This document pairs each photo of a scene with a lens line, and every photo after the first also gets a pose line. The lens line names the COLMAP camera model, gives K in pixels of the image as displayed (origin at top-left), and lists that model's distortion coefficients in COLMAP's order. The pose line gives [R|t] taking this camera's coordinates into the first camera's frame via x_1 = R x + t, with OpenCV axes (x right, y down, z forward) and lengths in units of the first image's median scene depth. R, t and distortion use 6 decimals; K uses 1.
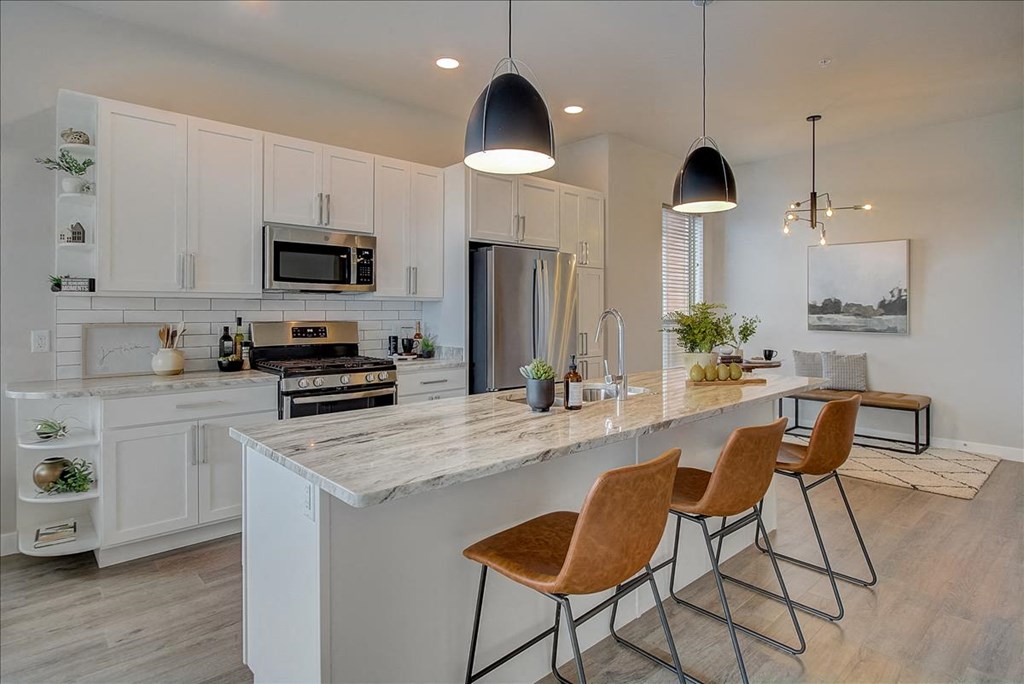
lens RADIAL K [[556.5, 0, 492.9], [0, 556.5, 315.3], [0, 0, 1]] dist [0.000792, 0.000293]
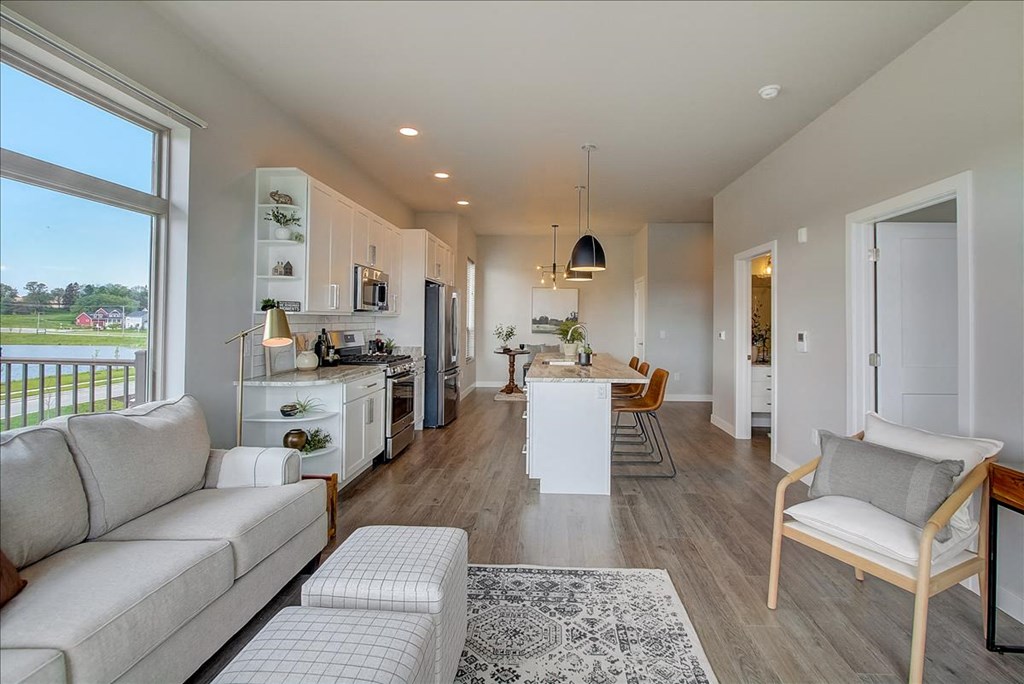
lens RADIAL K [[488.2, 0, 512.4], [0, 488.2, 310.0], [0, 0, 1]] dist [-0.000550, 0.000320]
pose [[0.722551, 0.016635, 0.691117, -0.884346], [0.004489, 0.999576, -0.028753, -0.005704], [-0.691303, 0.023878, 0.722171, -0.197270]]
